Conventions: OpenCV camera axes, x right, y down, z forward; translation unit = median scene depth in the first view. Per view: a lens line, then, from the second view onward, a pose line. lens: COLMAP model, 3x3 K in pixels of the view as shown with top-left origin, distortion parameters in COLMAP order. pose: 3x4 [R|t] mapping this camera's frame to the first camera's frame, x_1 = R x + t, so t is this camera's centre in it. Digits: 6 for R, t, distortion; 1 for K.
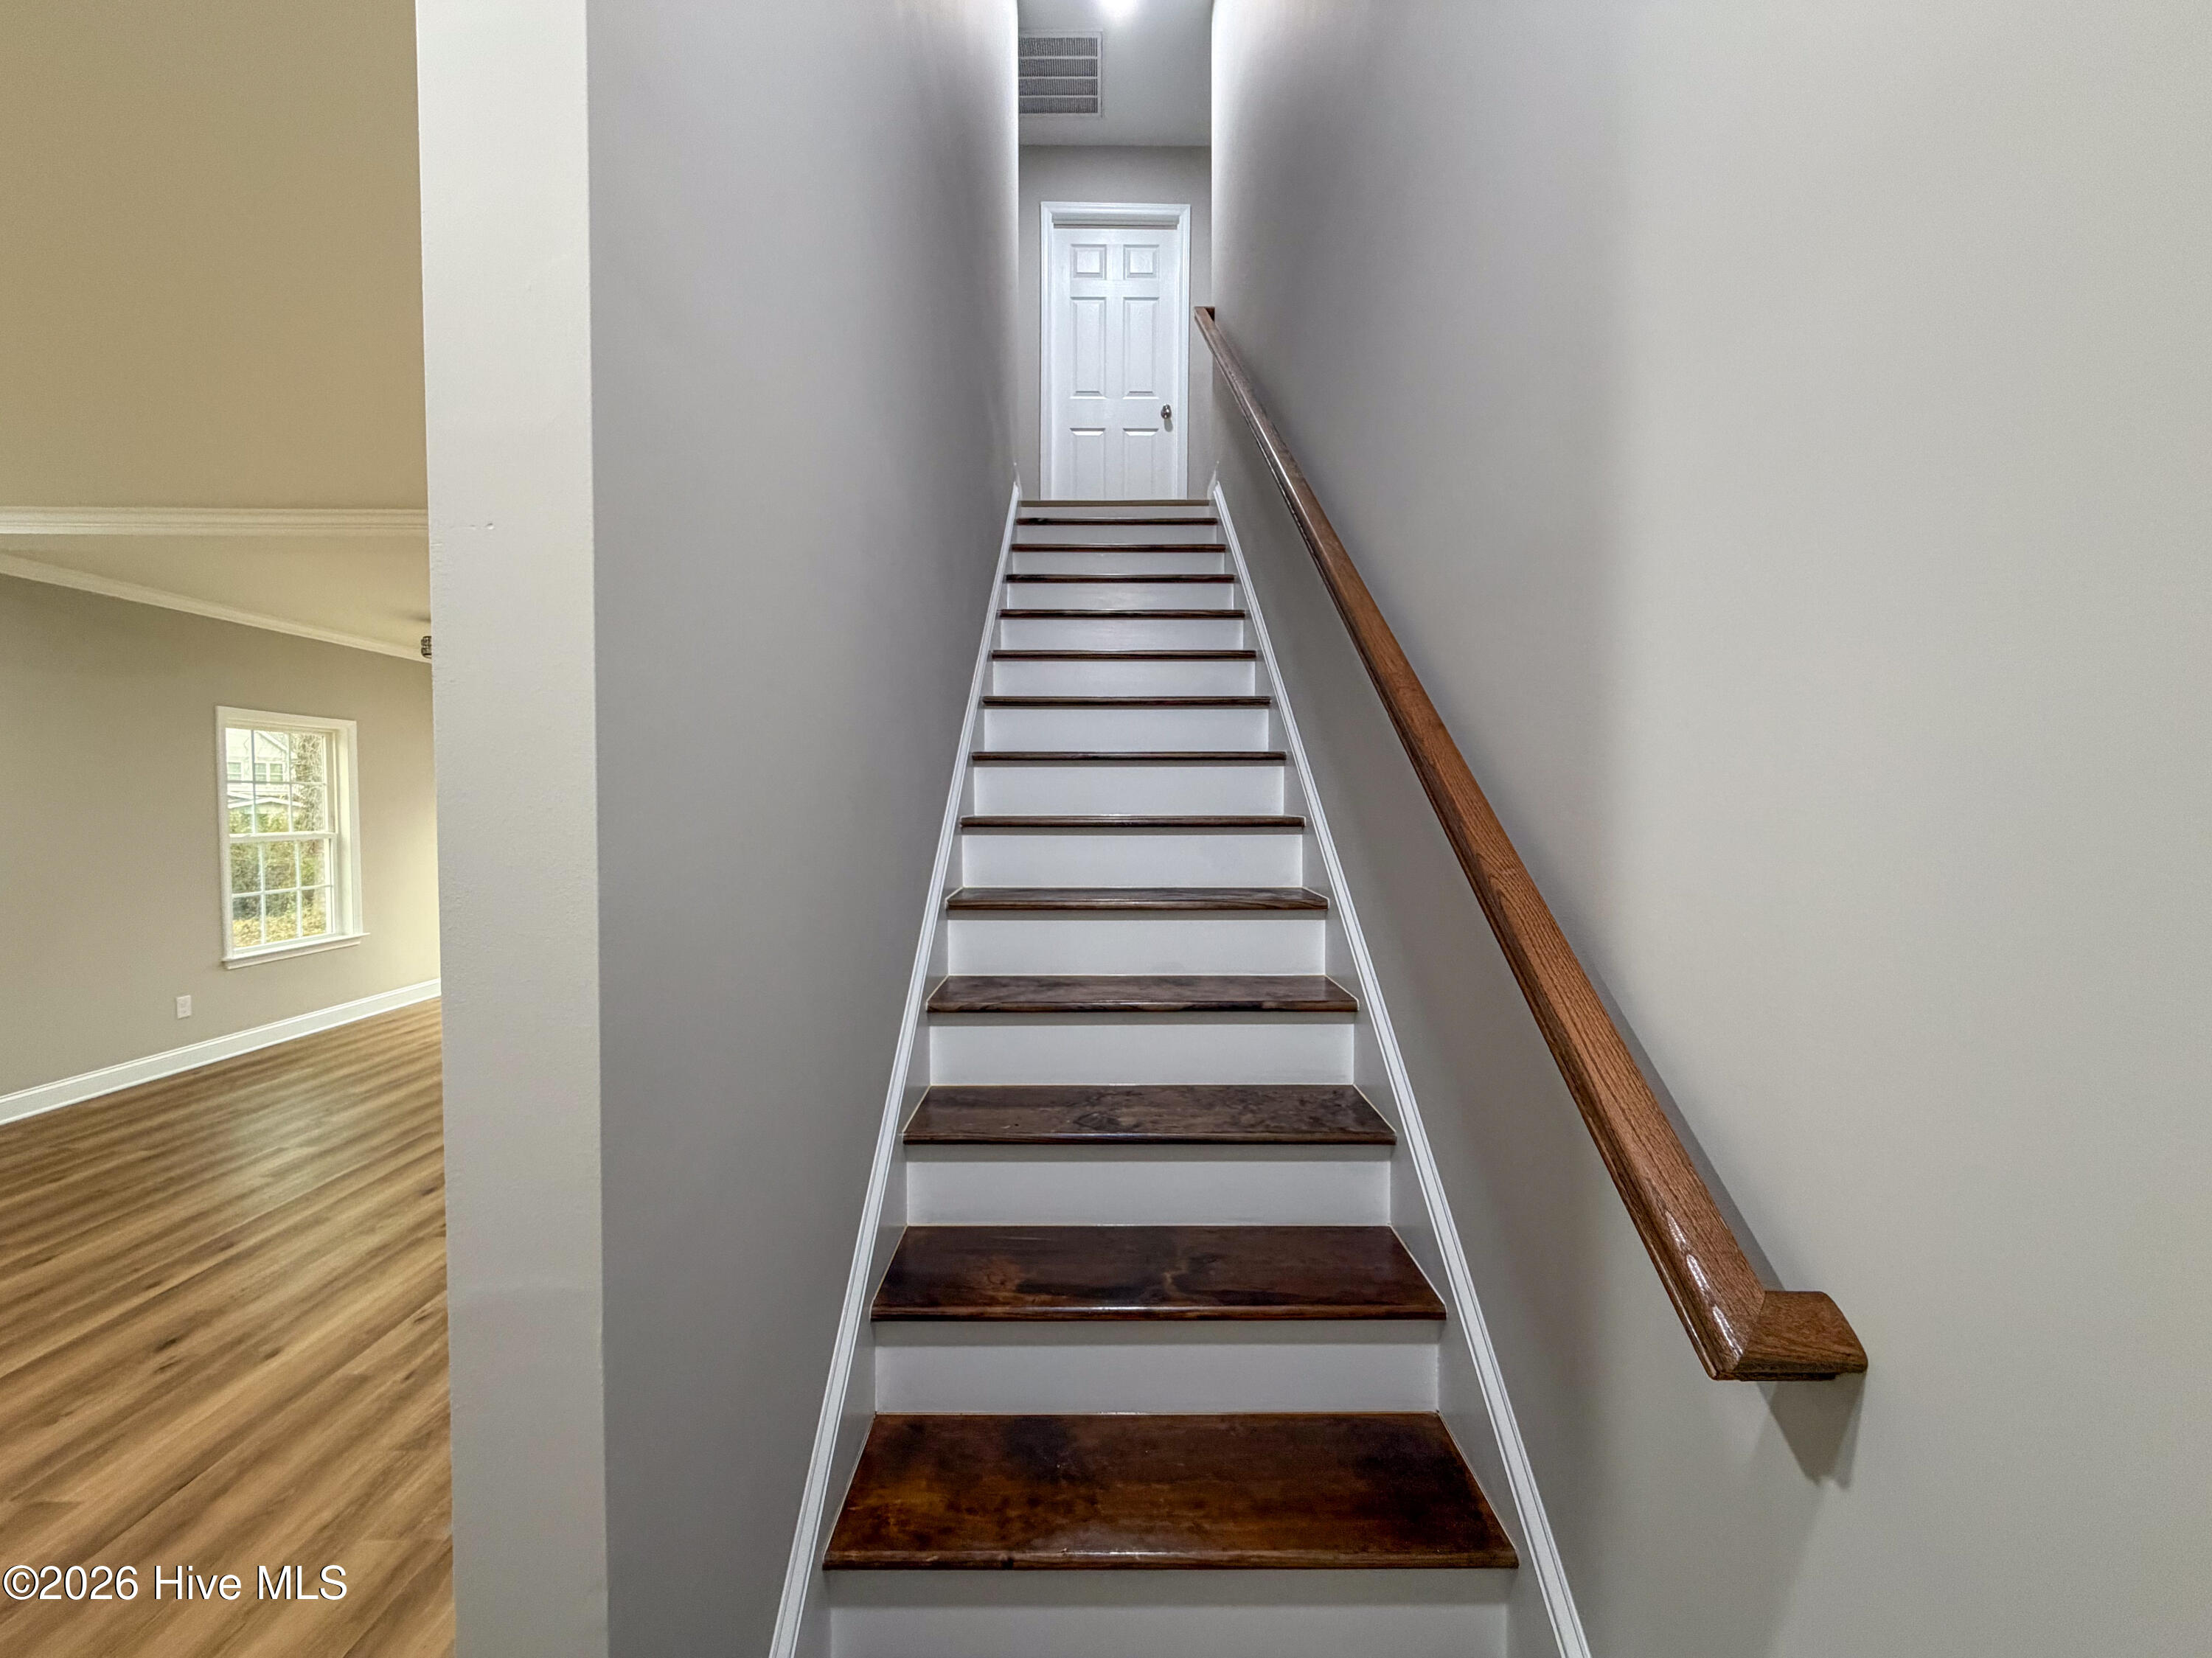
lens RADIAL K [[895.4, 0, 1075.8], [0, 895.4, 819.6], [0, 0, 1]] dist [0.002433, -0.000399]
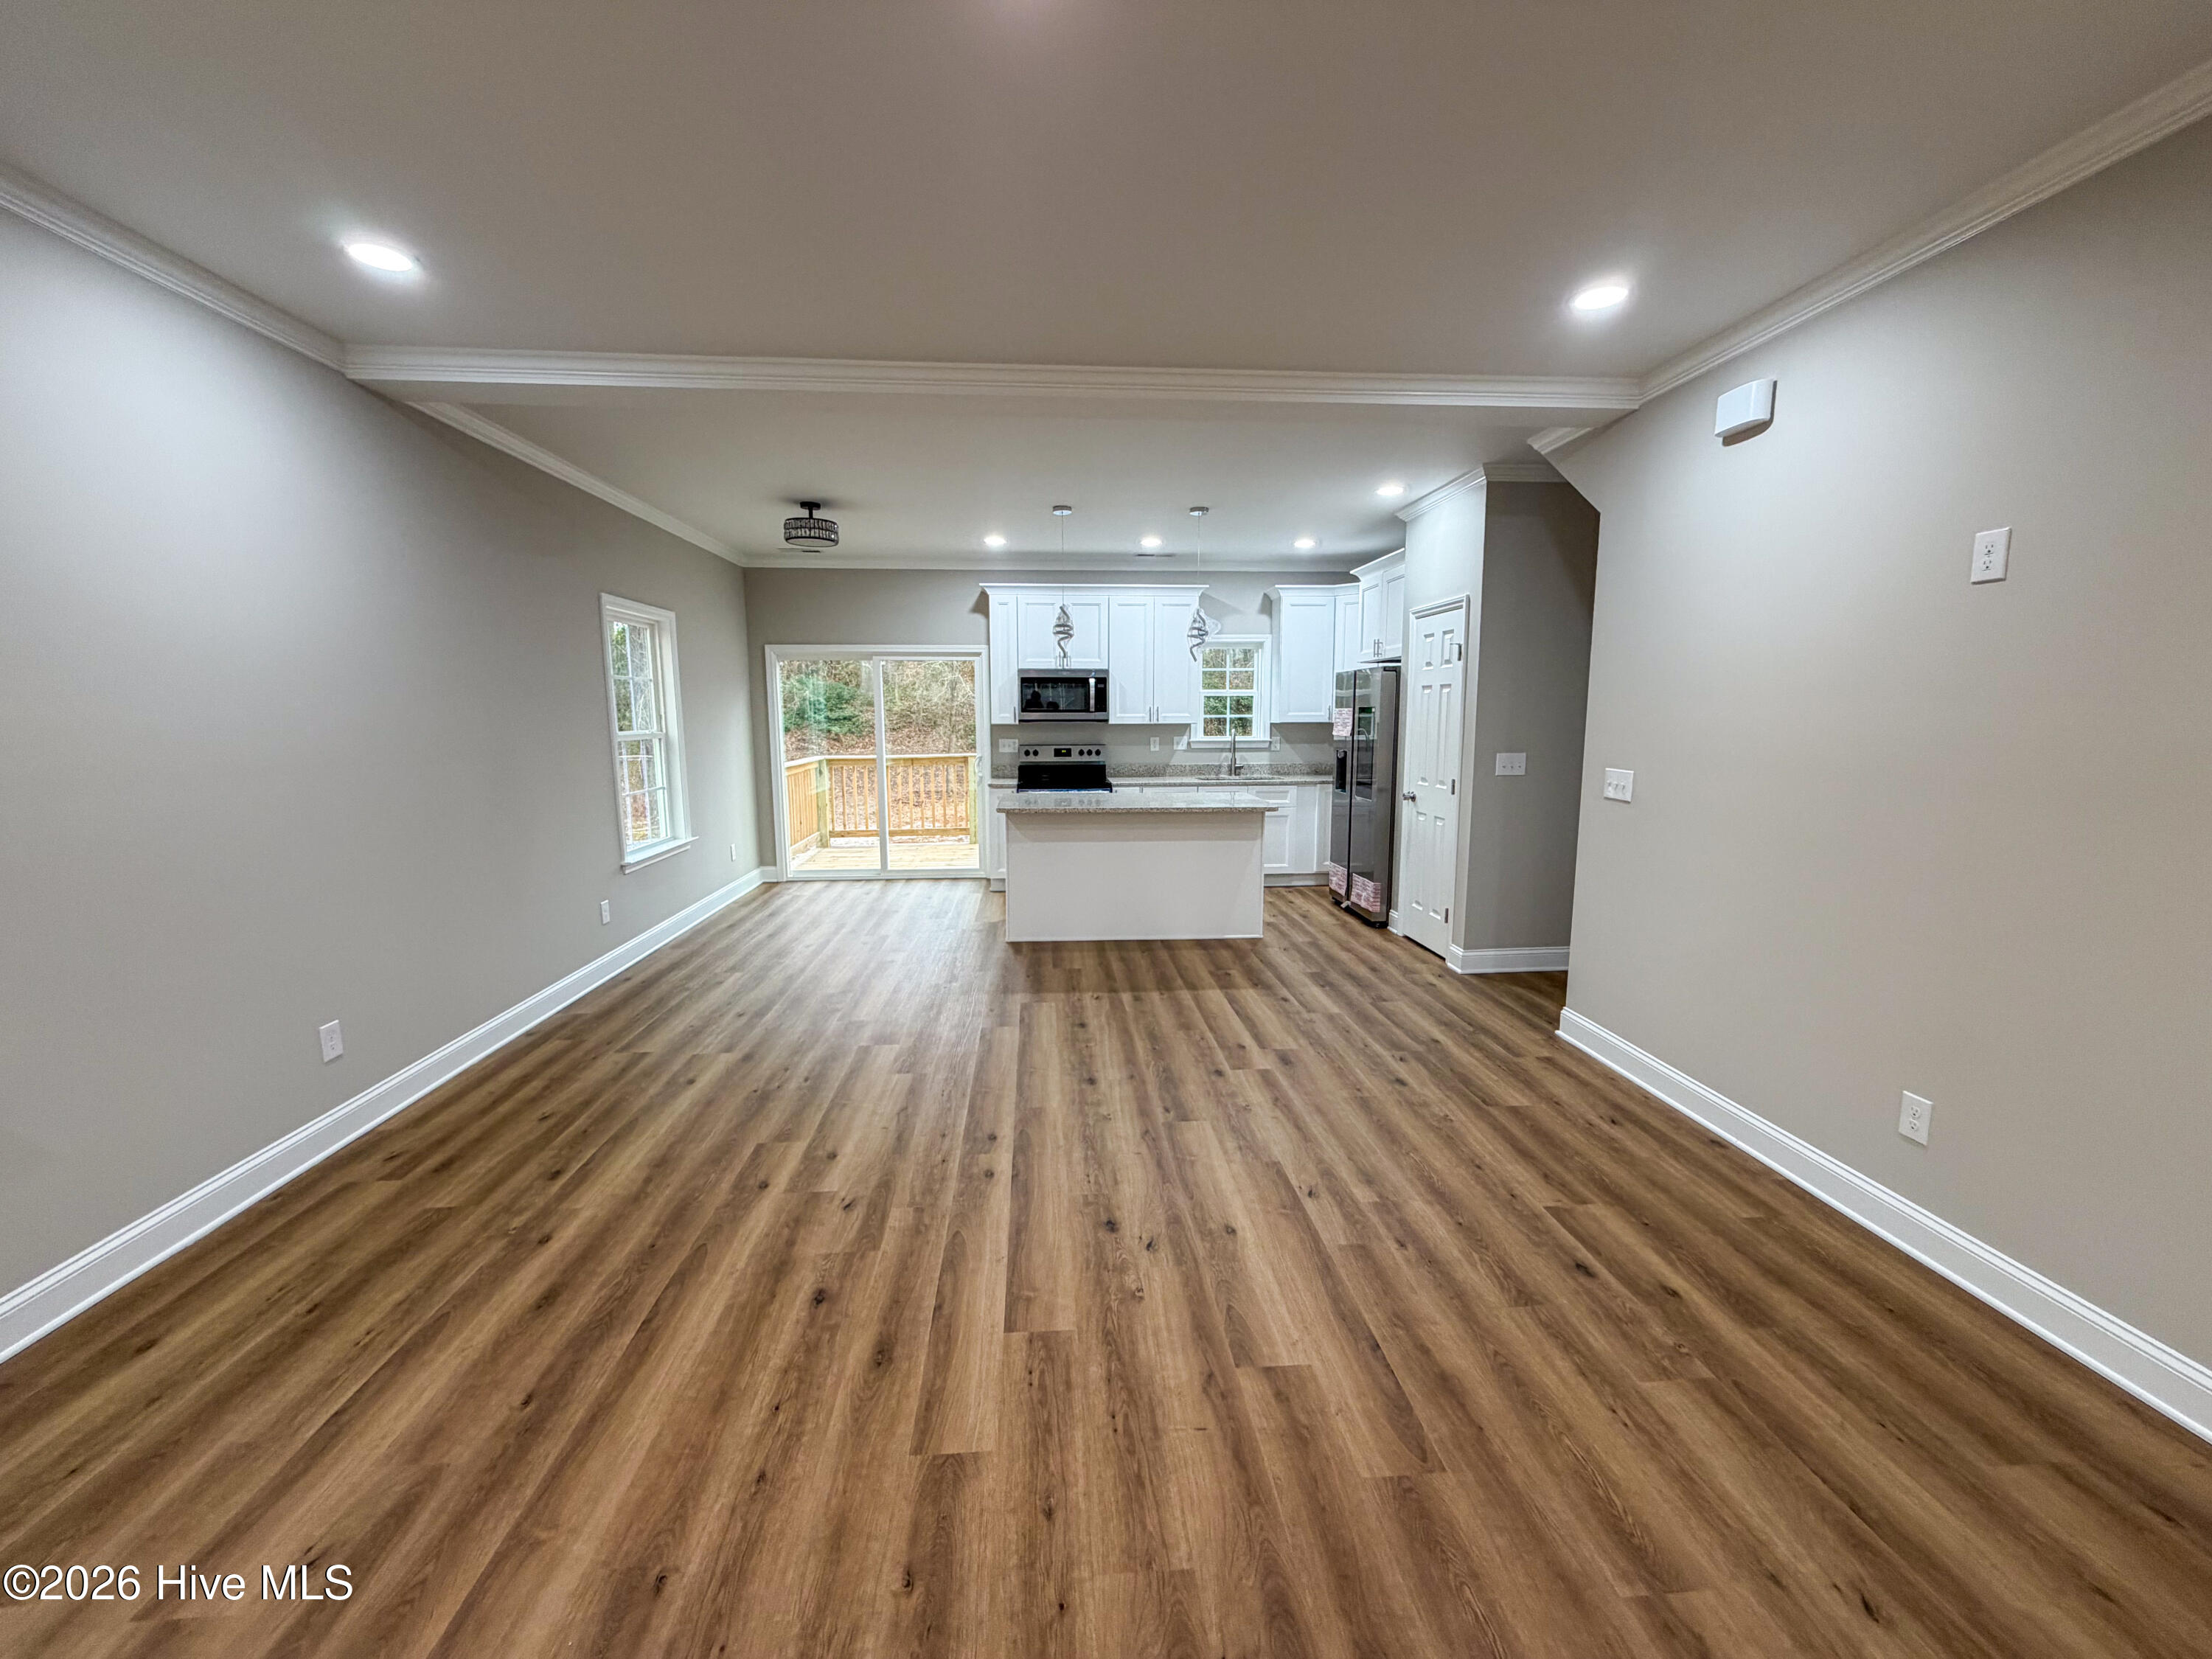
lens RADIAL K [[895.4, 0, 1086.2], [0, 895.4, 825.4], [0, 0, 1]] dist [0.002433, -0.000399]
pose [[0.997927, -0.015092, 0.062555, -0.997060], [0.008109, 0.993852, 0.110418, 0.026997], [-0.063837, -0.109682, 0.991915, 0.053196]]
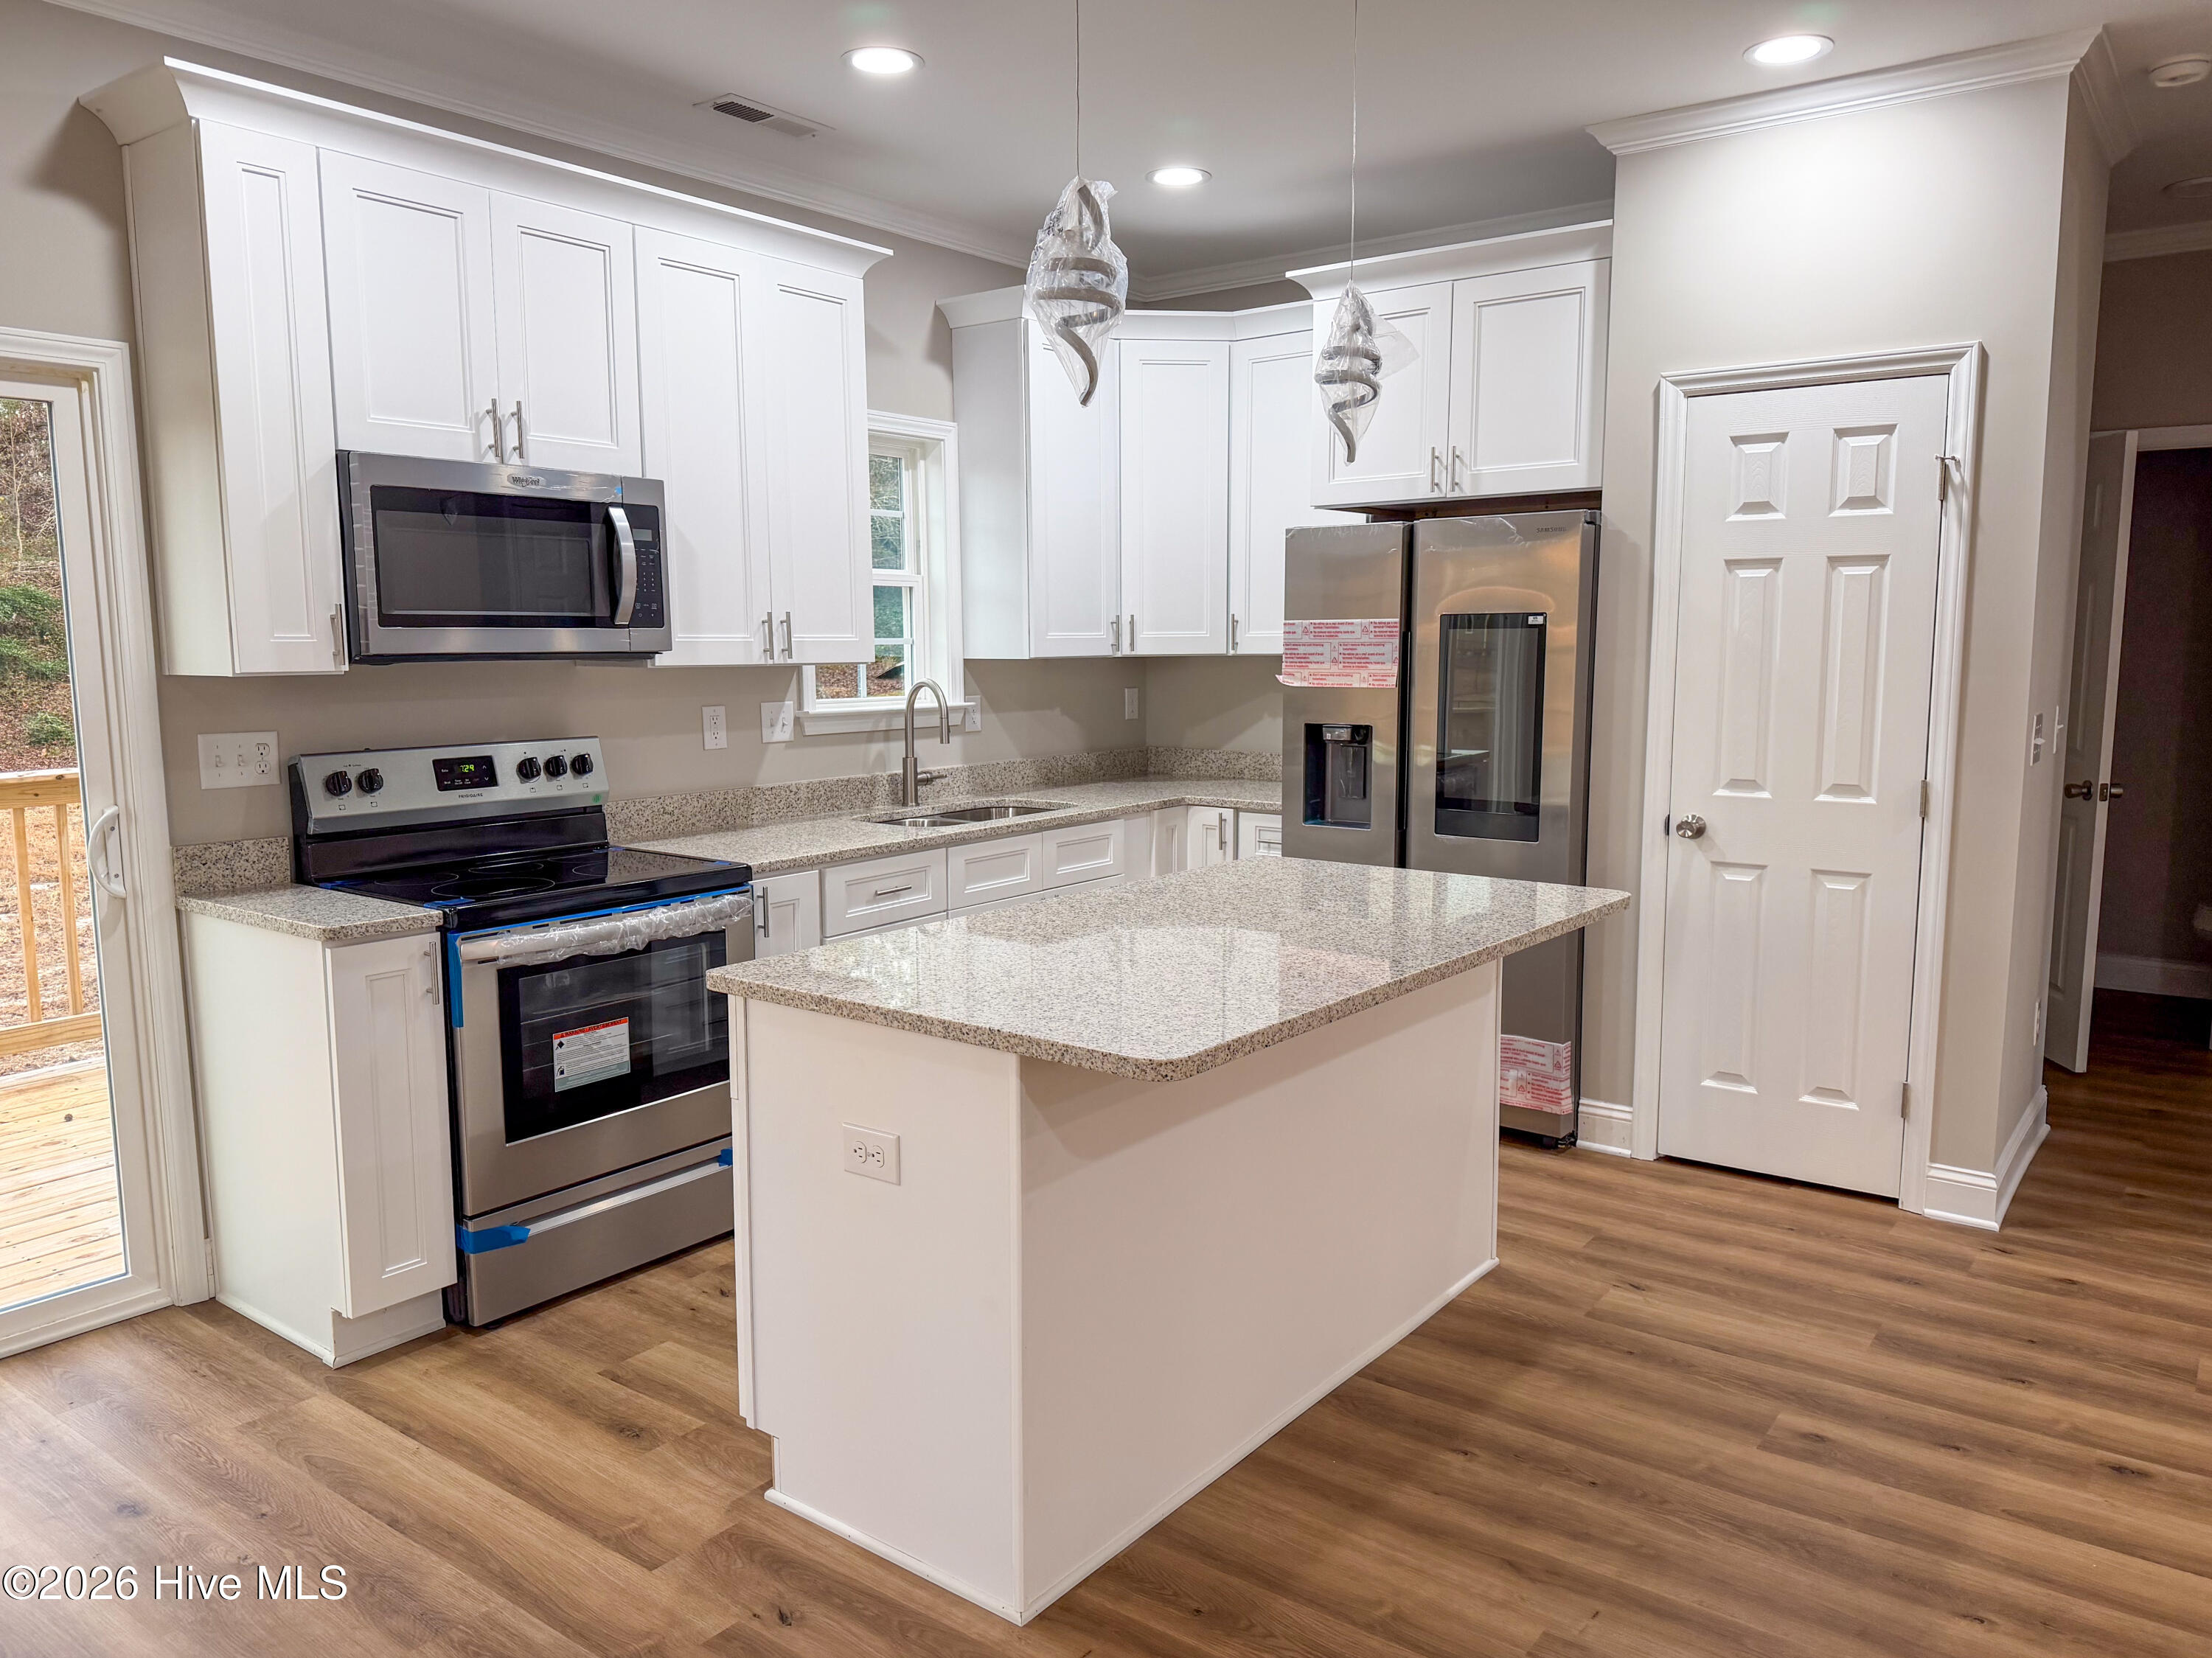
lens RADIAL K [[1575.2, 0, 1111.1], [0, 1575.2, 830.4], [0, 0, 1]] dist [0.040962, -0.050850]
pose [[0.590821, -0.105909, 0.799821, -1.638248], [0.019818, 0.992953, 0.116843, 0.009849], [-0.806559, -0.053183, 0.588756, 1.551298]]
